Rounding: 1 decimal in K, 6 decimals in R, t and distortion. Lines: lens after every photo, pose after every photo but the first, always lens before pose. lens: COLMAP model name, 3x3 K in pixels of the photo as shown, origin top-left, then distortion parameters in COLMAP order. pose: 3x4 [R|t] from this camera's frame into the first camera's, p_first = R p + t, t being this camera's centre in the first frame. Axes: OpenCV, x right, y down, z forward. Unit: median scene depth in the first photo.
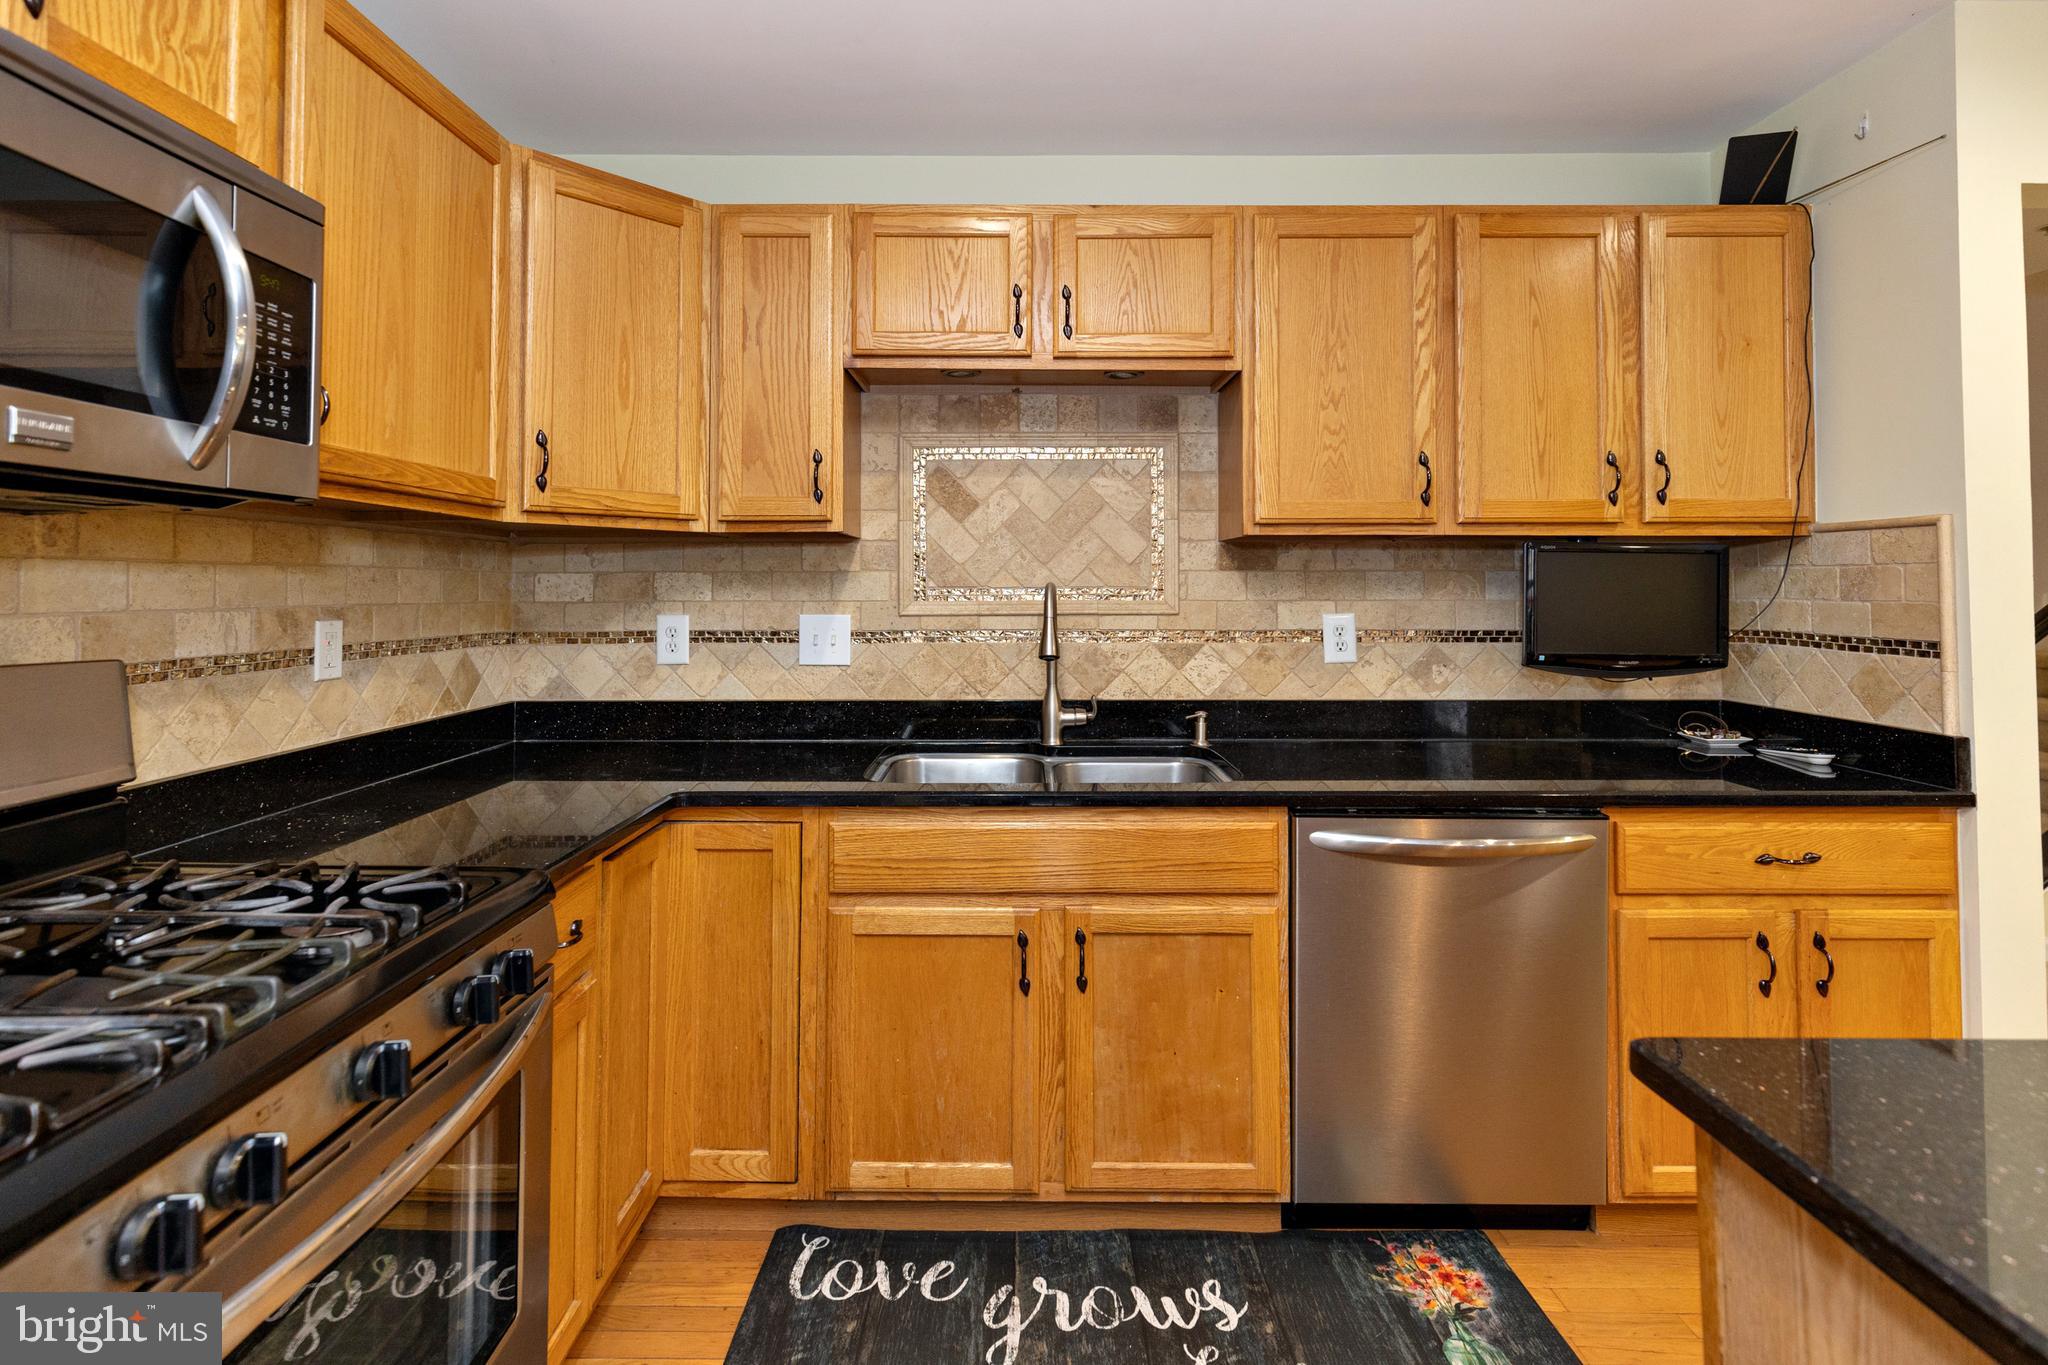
lens RADIAL K [[972.3, 0, 975.4], [0, 972.3, 555.4], [0, 0, 1]] dist [0.000931, 0.000223]
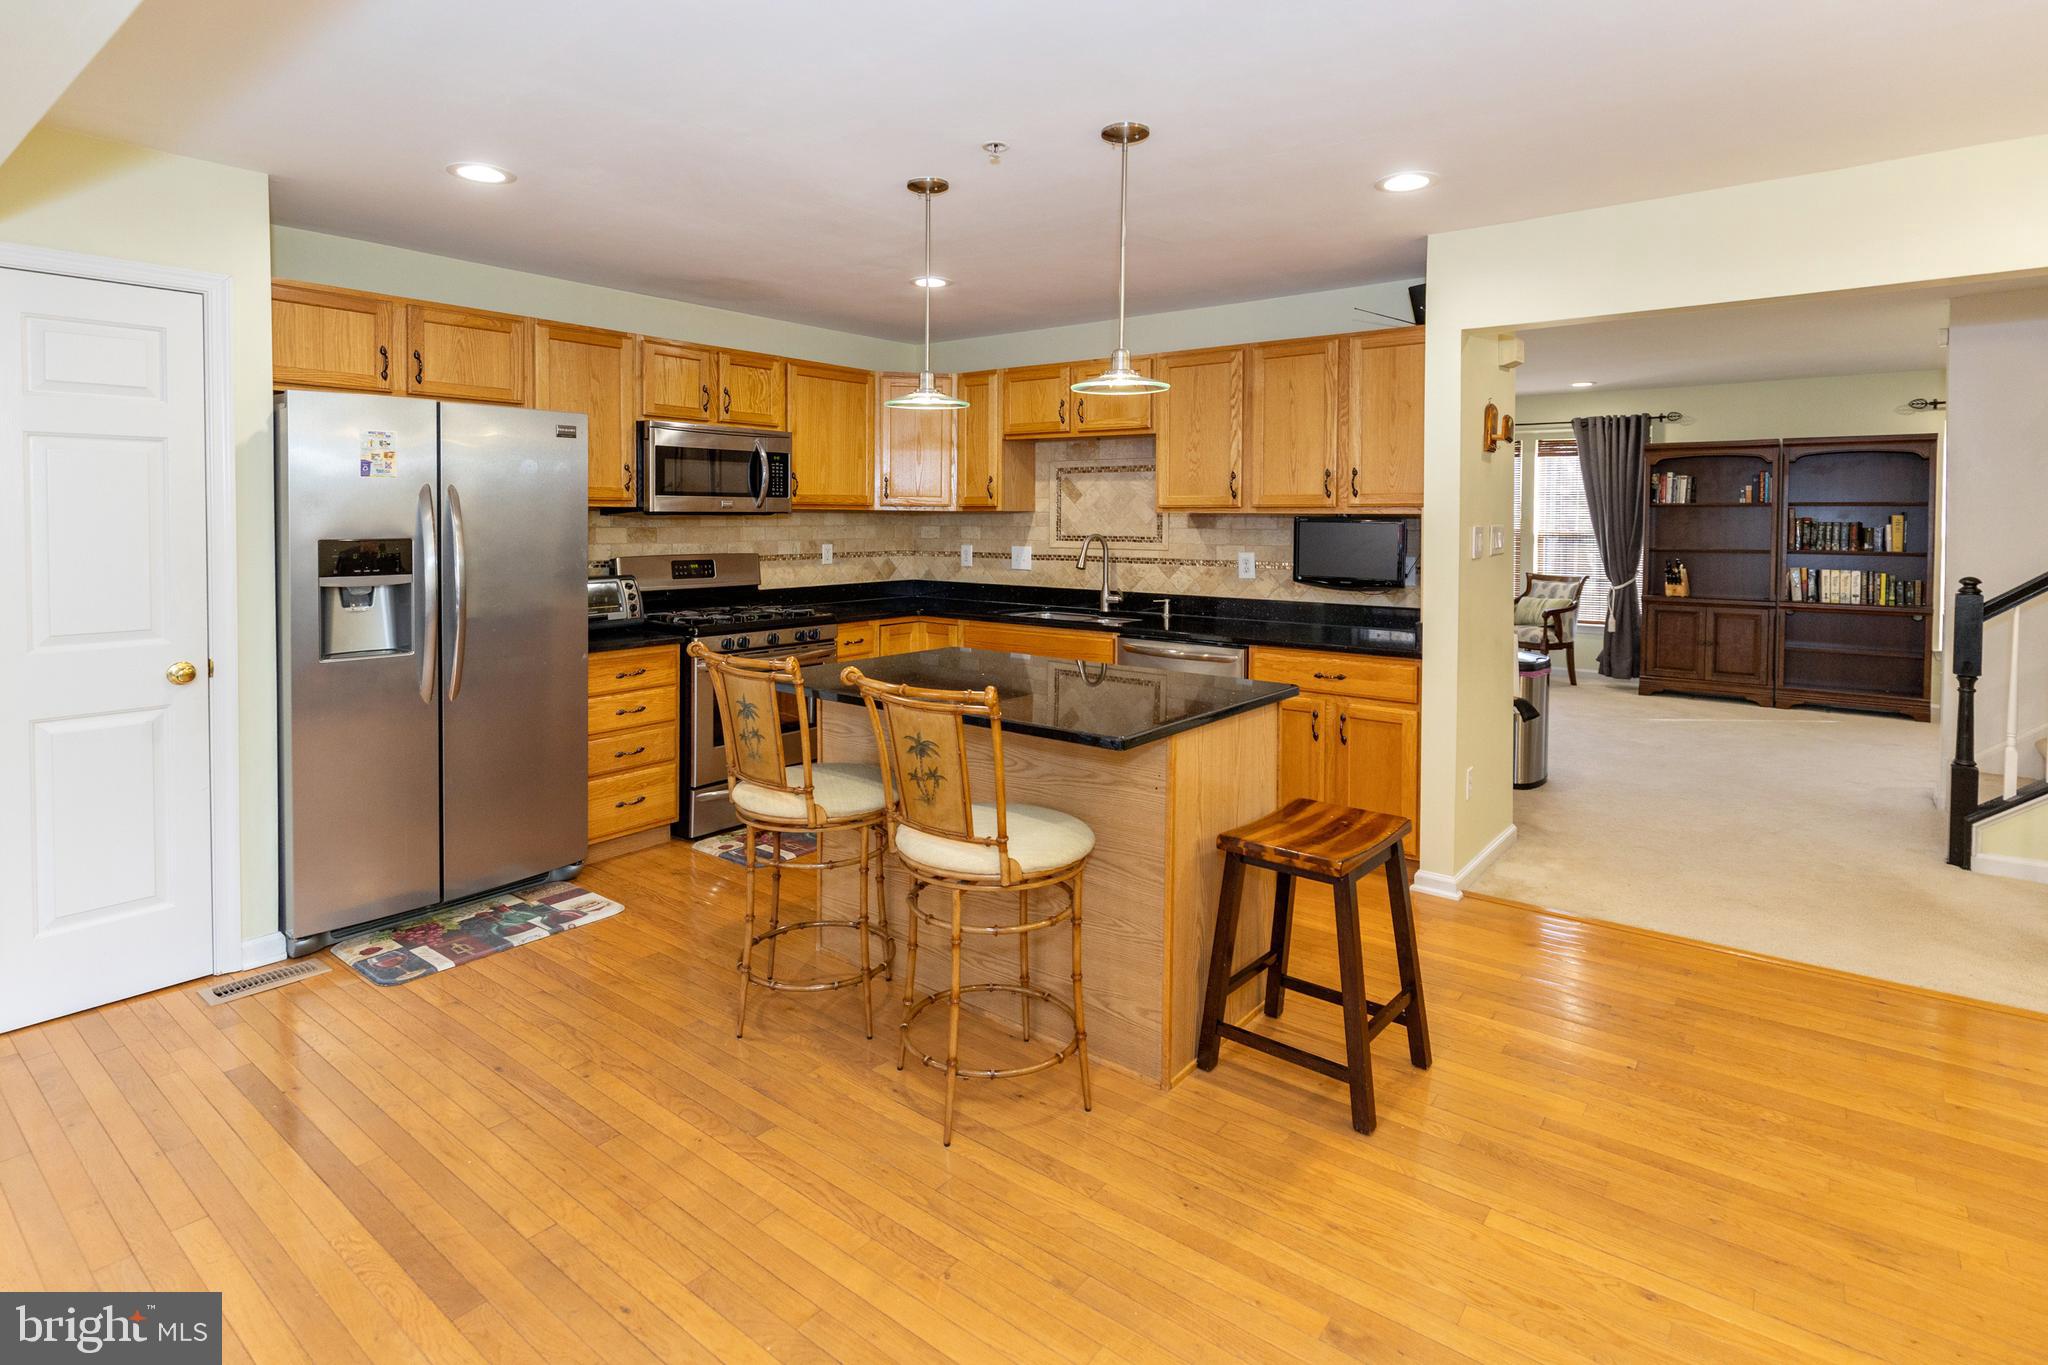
lens RADIAL K [[1069.6, 0, 1059.6], [0, 1069.6, 539.4], [0, 0, 1]] dist [-0.003117, -0.000348]
pose [[0.812867, 0.019785, -0.582114, 1.464157], [0.012972, 0.998560, 0.052053, -0.087389], [0.582305, -0.049863, 0.811440, -0.995981]]
